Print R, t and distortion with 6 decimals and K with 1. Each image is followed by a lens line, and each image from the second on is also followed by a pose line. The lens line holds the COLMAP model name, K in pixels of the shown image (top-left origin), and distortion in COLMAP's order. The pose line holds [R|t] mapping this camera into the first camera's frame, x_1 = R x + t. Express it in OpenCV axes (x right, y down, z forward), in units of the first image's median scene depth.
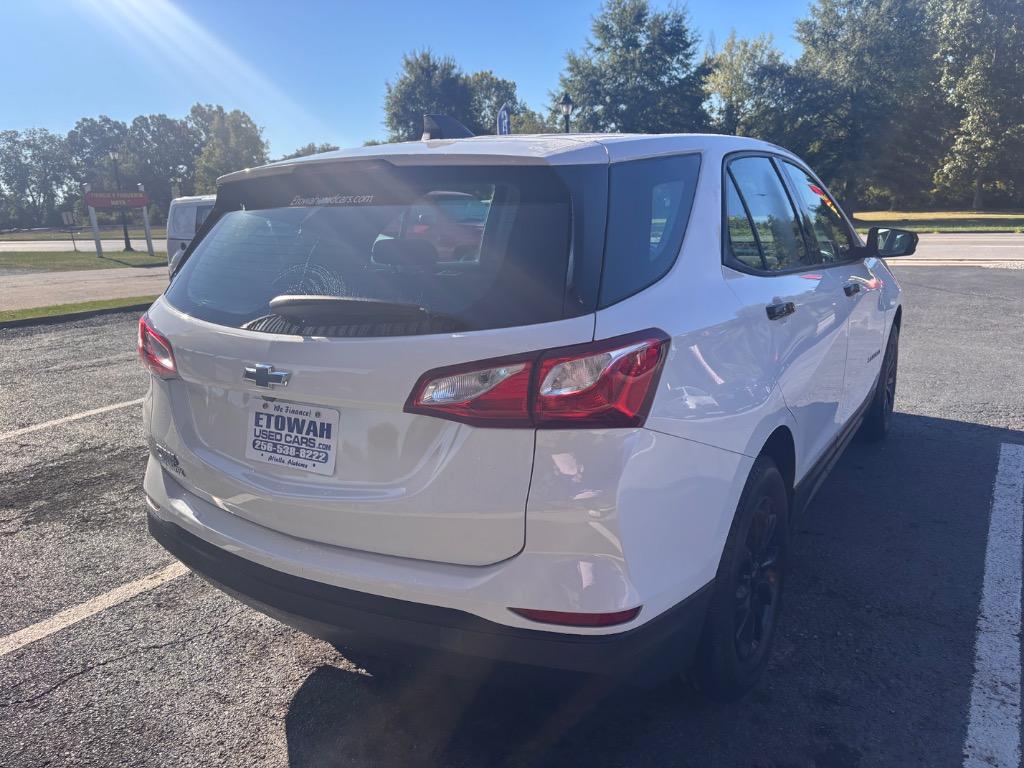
lens RADIAL K [[790.6, 0, 517.7], [0, 790.6, 384.8], [0, 0, 1]] dist [0.057975, -0.043556]
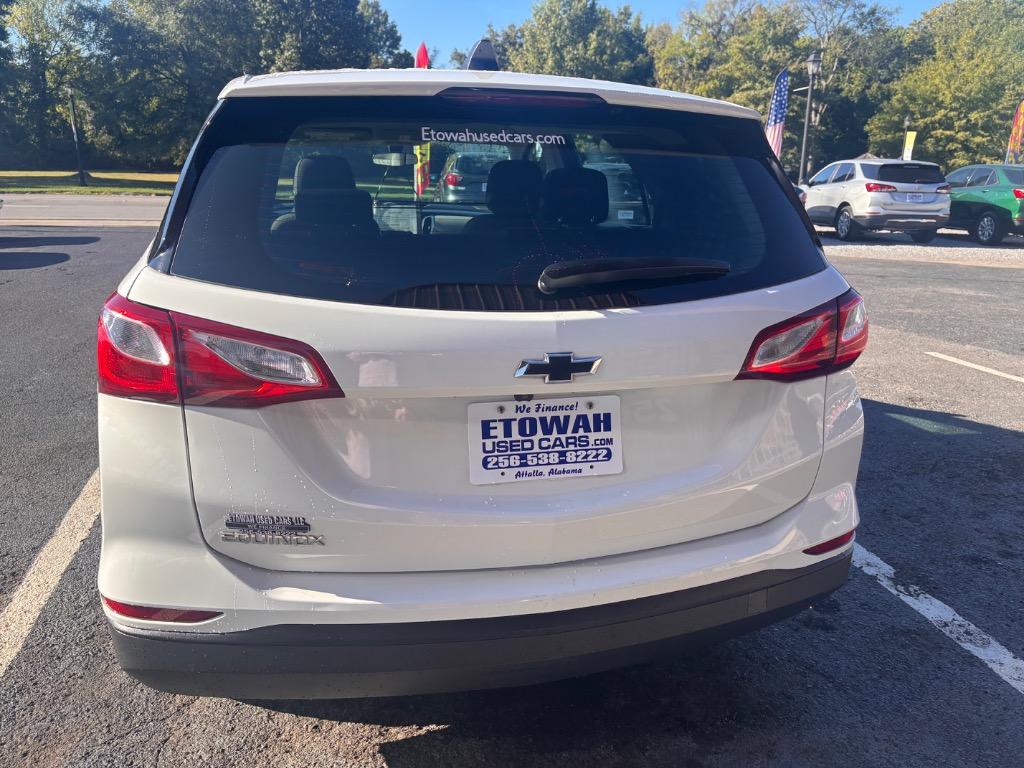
lens RADIAL K [[812.1, 0, 512.0], [0, 812.1, 372.6], [0, 0, 1]] dist [0.005615, -0.006241]
pose [[0.691423, -0.139768, 0.708801, -0.871798], [0.120749, 0.989664, 0.077363, -0.068736], [-0.712288, 0.032096, 0.701153, 0.451166]]
